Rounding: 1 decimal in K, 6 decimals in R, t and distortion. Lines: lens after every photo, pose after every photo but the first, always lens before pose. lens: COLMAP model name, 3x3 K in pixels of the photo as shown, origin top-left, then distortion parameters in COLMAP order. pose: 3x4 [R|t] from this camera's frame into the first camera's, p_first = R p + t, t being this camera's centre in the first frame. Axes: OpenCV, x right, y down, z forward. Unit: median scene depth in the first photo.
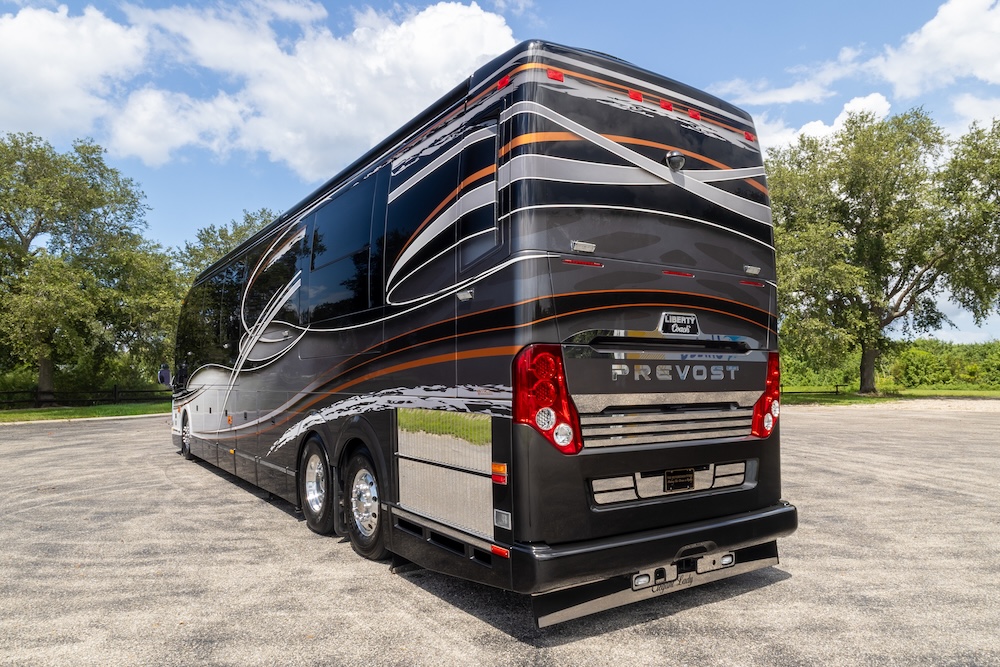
lens RADIAL K [[645.3, 0, 472.7], [0, 645.3, 326.7], [0, 0, 1]] dist [0.016733, -0.000718]
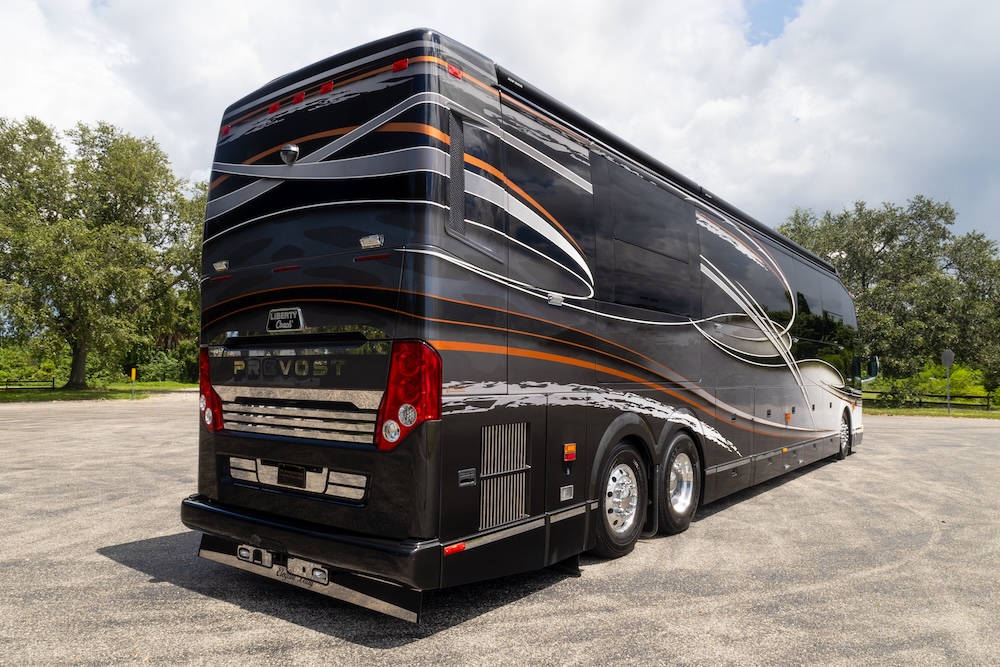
lens RADIAL K [[658.1, 0, 500.0], [0, 658.1, 333.5], [0, 0, 1]] dist [0.019204, -0.000156]
pose [[0.363849, -0.046712, -0.930286, 1.375372], [0.065858, 0.997532, -0.024330, 0.063257], [0.929127, -0.052414, 0.366027, 0.924323]]
